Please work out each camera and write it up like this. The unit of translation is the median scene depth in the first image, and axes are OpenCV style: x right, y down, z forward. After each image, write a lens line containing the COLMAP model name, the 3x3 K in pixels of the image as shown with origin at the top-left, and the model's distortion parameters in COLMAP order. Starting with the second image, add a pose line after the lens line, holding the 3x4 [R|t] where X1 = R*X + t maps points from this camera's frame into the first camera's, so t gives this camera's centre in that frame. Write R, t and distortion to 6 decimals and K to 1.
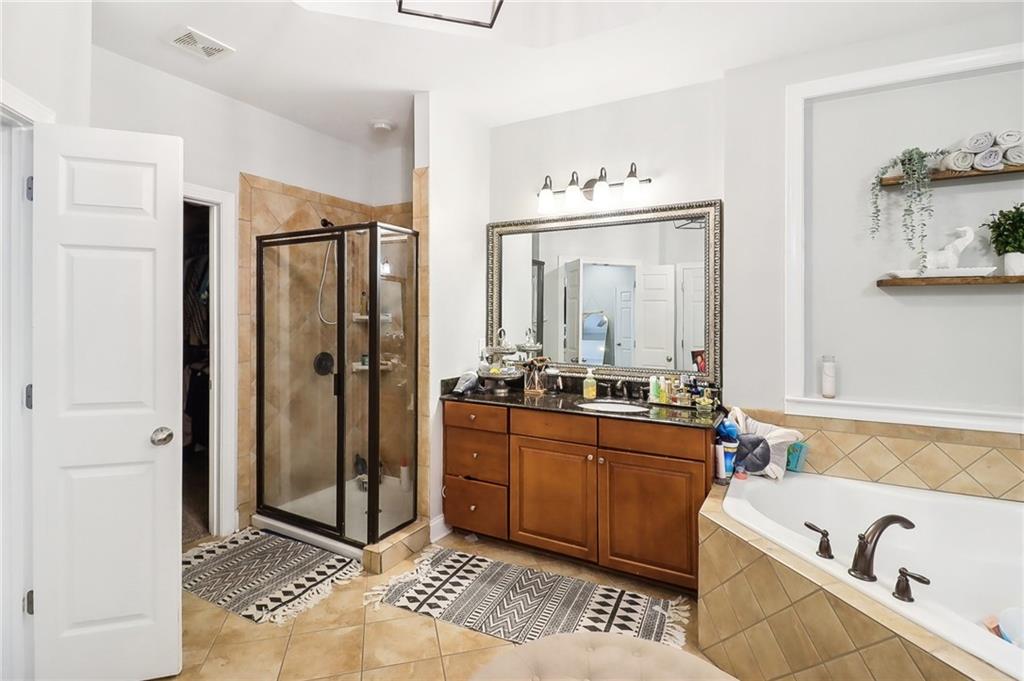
lens RADIAL K [[491.7, 0, 519.6], [0, 491.7, 320.8], [0, 0, 1]] dist [-0.008473, -0.004615]
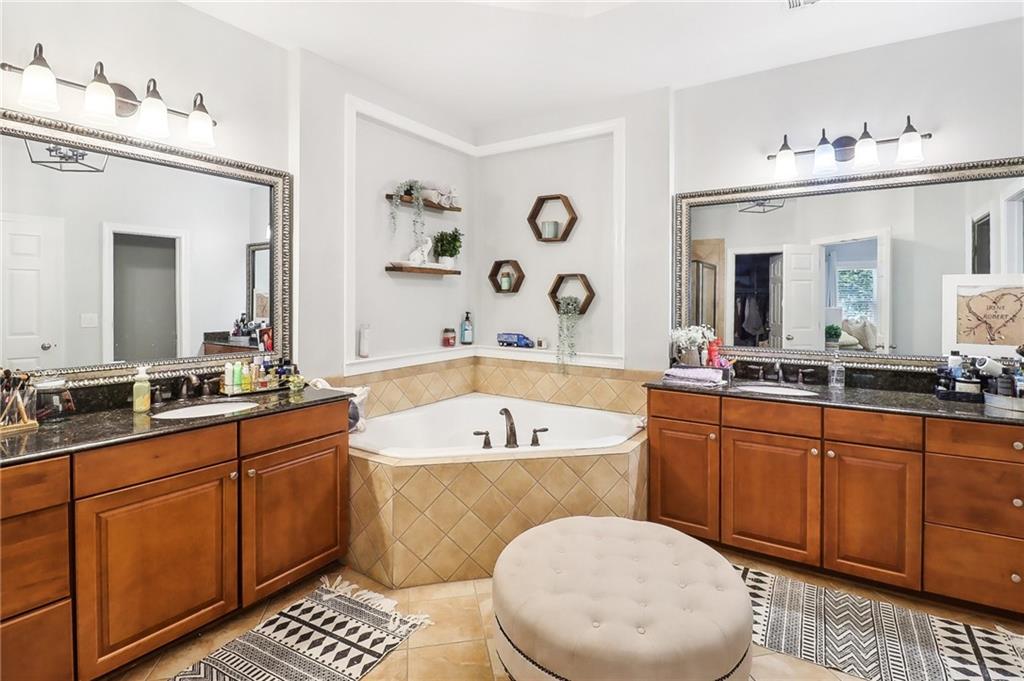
lens RADIAL K [[491.7, 0, 523.9], [0, 491.7, 297.1], [0, 0, 1]] dist [-0.008473, -0.004615]
pose [[0.060317, -0.002529, 0.998176, -0.609642], [0.003759, 0.999990, 0.002307, 0.001511], [-0.998172, 0.003613, 0.060326, 0.525141]]
